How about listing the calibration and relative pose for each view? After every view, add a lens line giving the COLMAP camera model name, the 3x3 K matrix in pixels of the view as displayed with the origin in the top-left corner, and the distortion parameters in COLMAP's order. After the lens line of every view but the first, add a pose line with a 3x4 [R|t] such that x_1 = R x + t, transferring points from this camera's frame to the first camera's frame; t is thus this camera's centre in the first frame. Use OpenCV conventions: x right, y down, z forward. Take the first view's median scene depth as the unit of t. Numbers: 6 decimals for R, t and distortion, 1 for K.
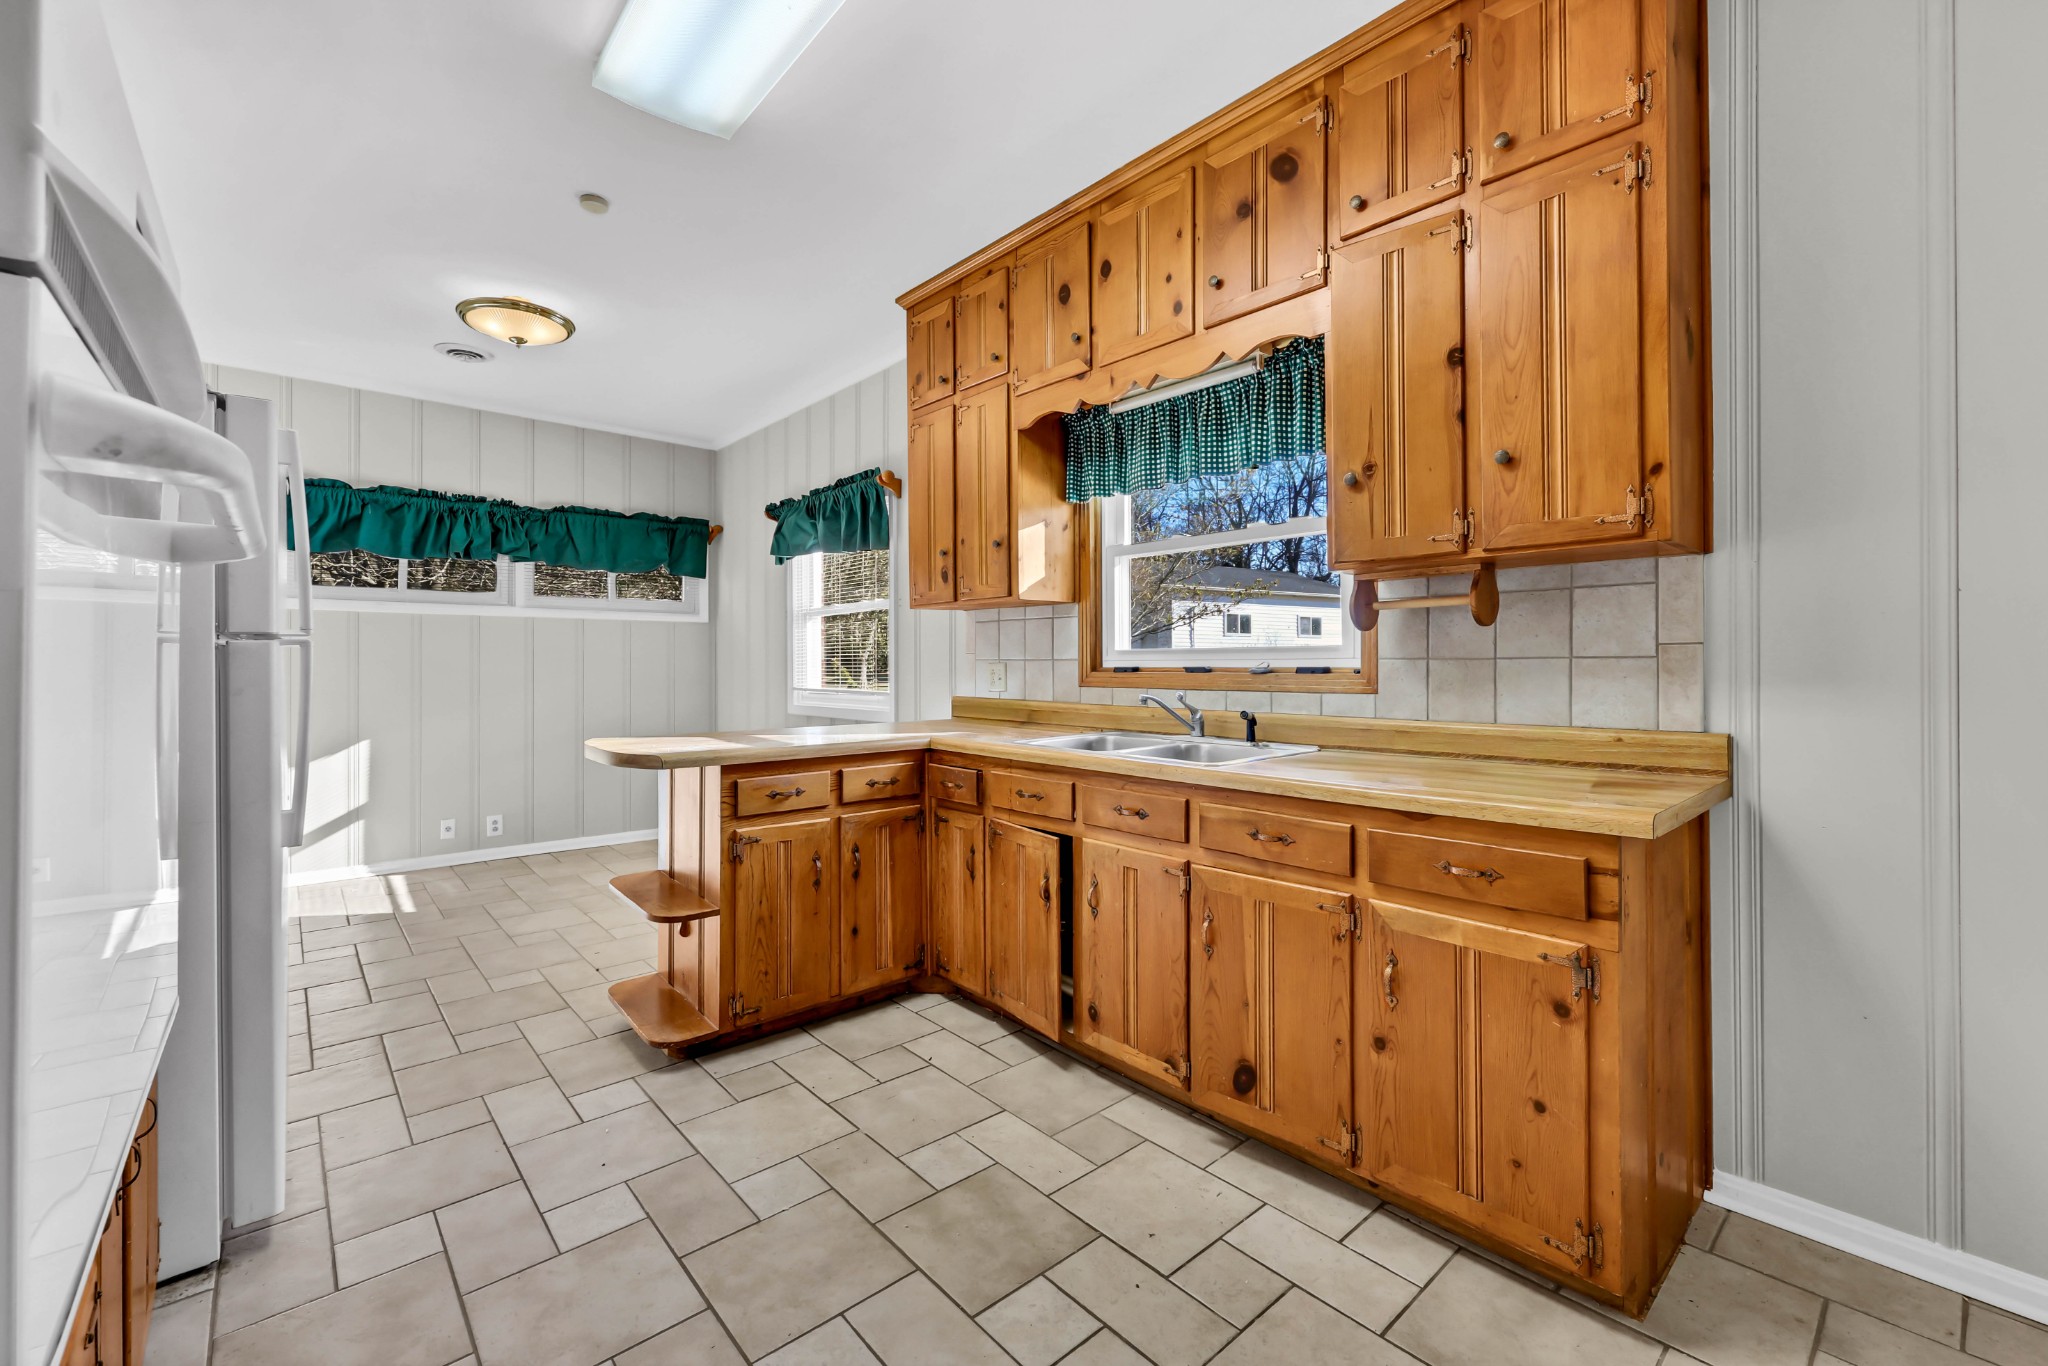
lens RADIAL K [[859.6, 0, 1023.5], [0, 859.6, 670.5], [0, 0, 1]] dist [-0.002150, 0.000345]
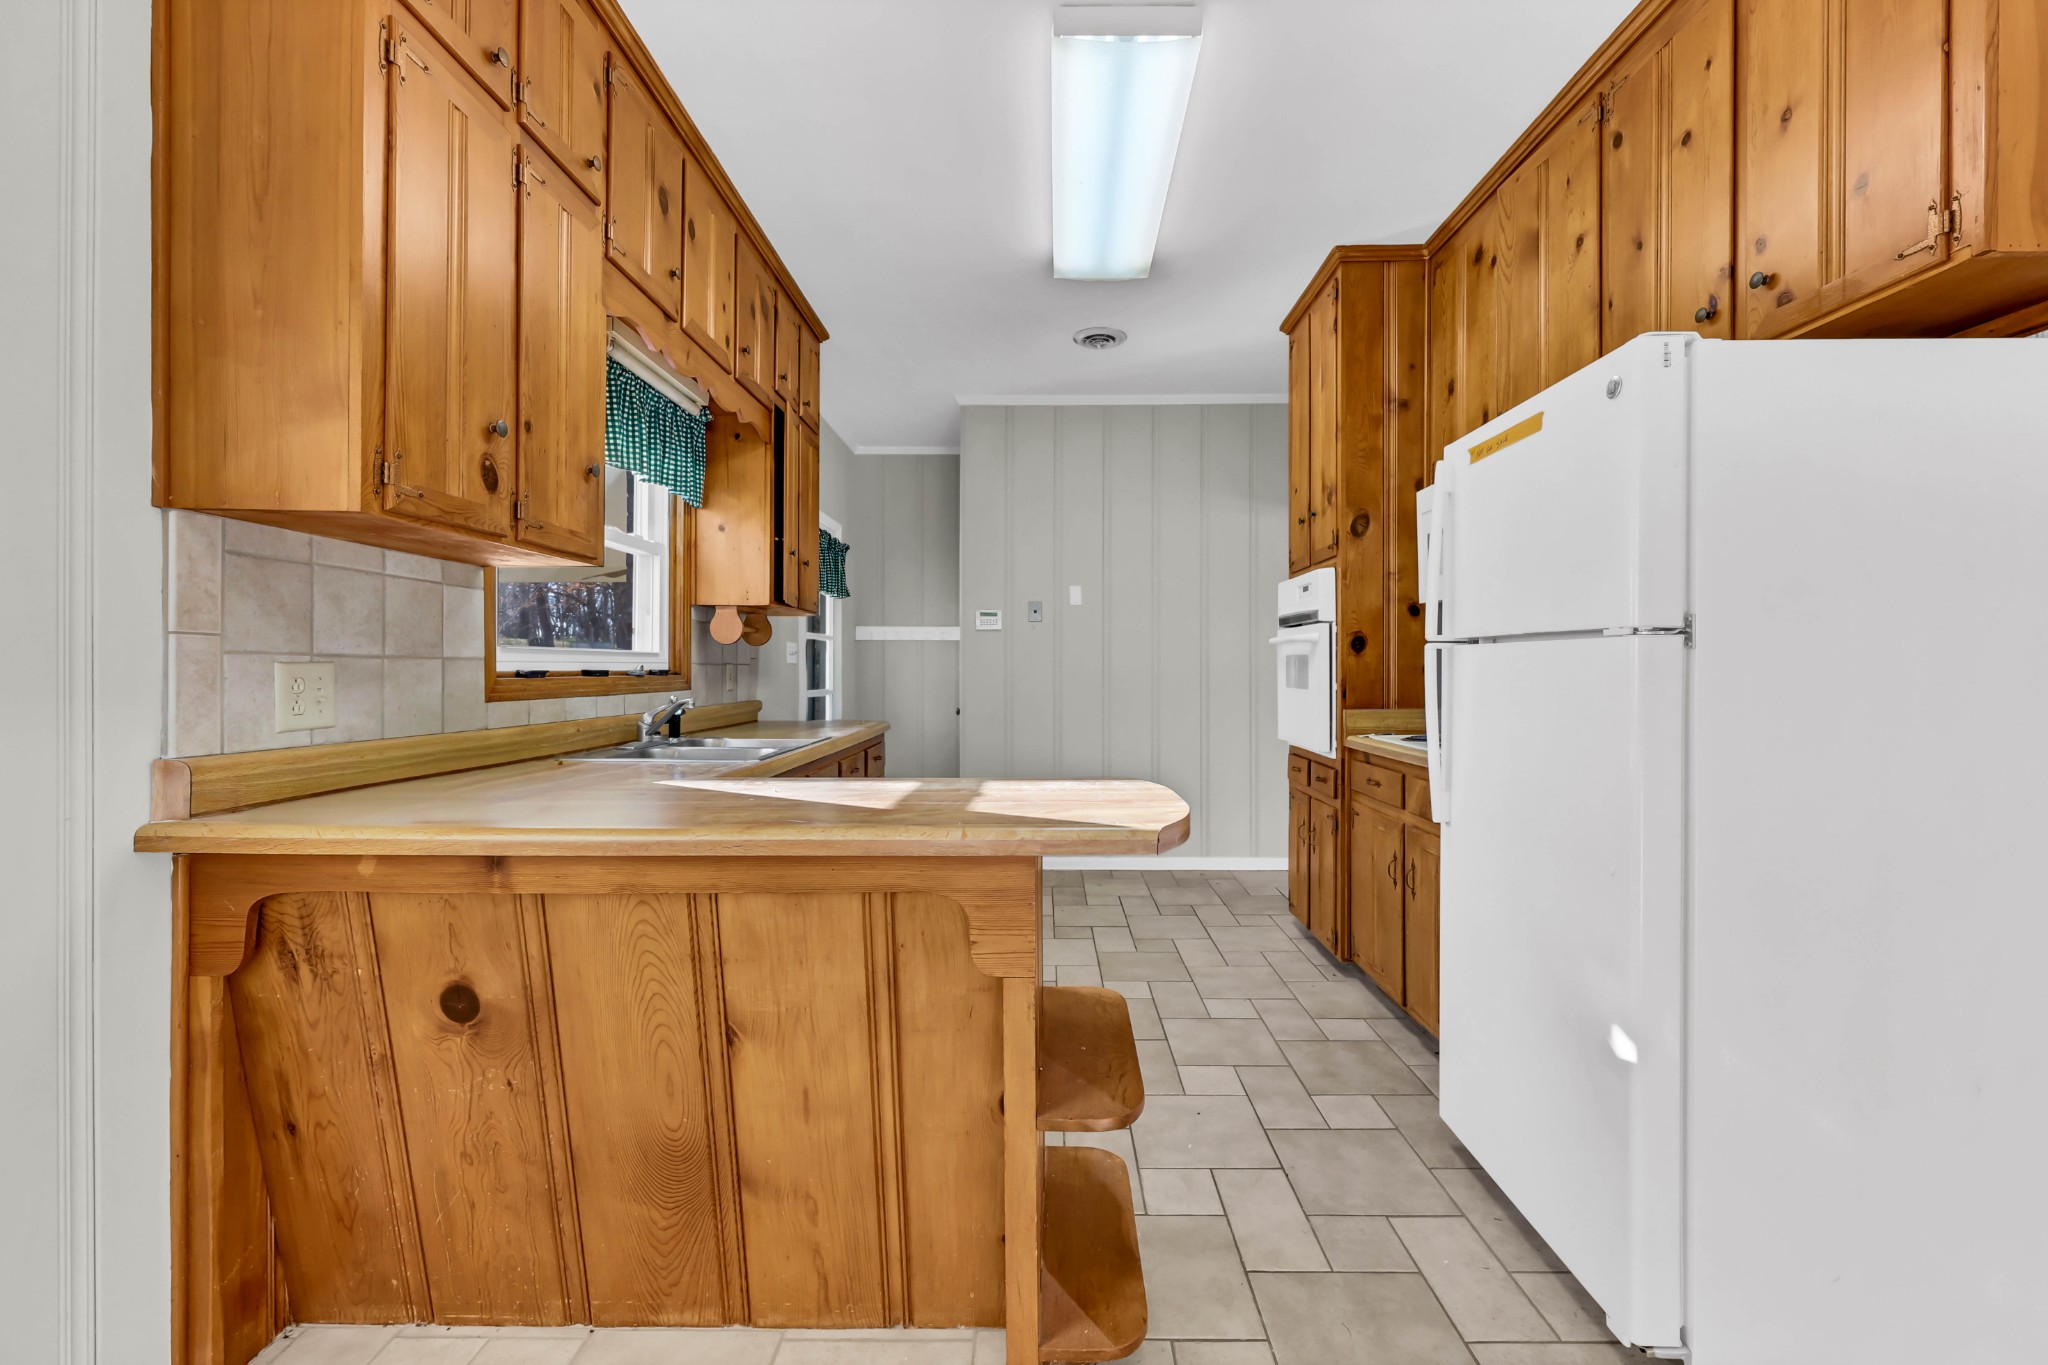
lens RADIAL K [[859.6, 0, 1027.7], [0, 859.6, 670.9], [0, 0, 1]] dist [-0.002150, 0.000345]
pose [[-0.749379, -0.001710, 0.662139, -0.851921], [-0.000084, 0.999997, 0.002488, -0.006790], [-0.662141, 0.001809, -0.749377, 1.593610]]
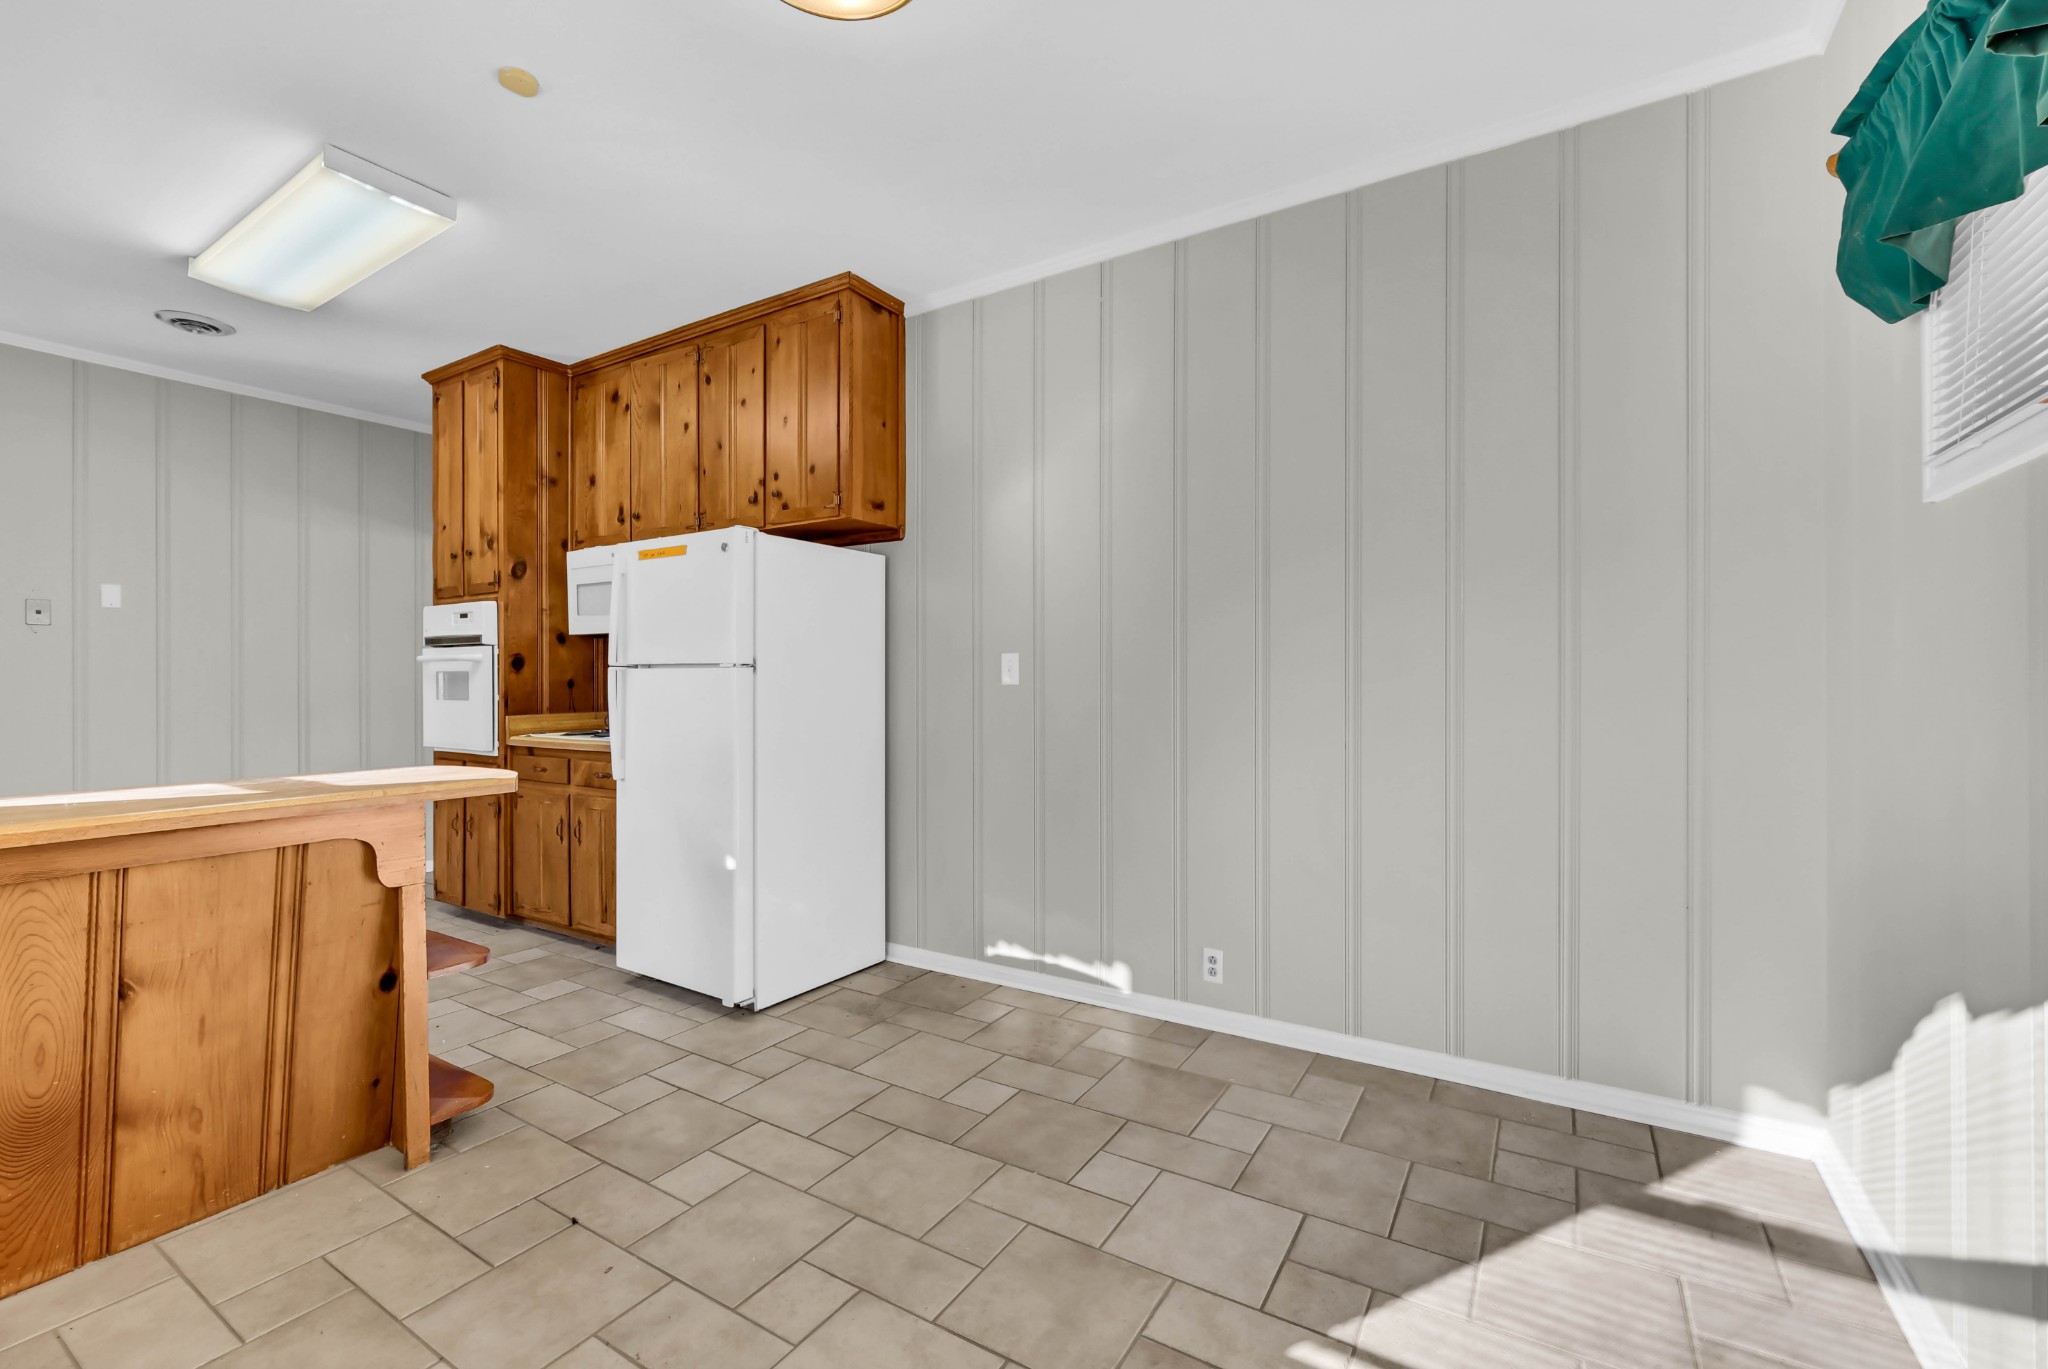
lens RADIAL K [[859.6, 0, 1023.3], [0, 859.6, 679.1], [0, 0, 1]] dist [-0.002150, 0.000345]
pose [[-0.957804, 0.002481, -0.287410, -0.819570], [0.003052, 0.999994, -0.001538, -0.009138], [0.287405, -0.002351, -0.957806, 2.149169]]
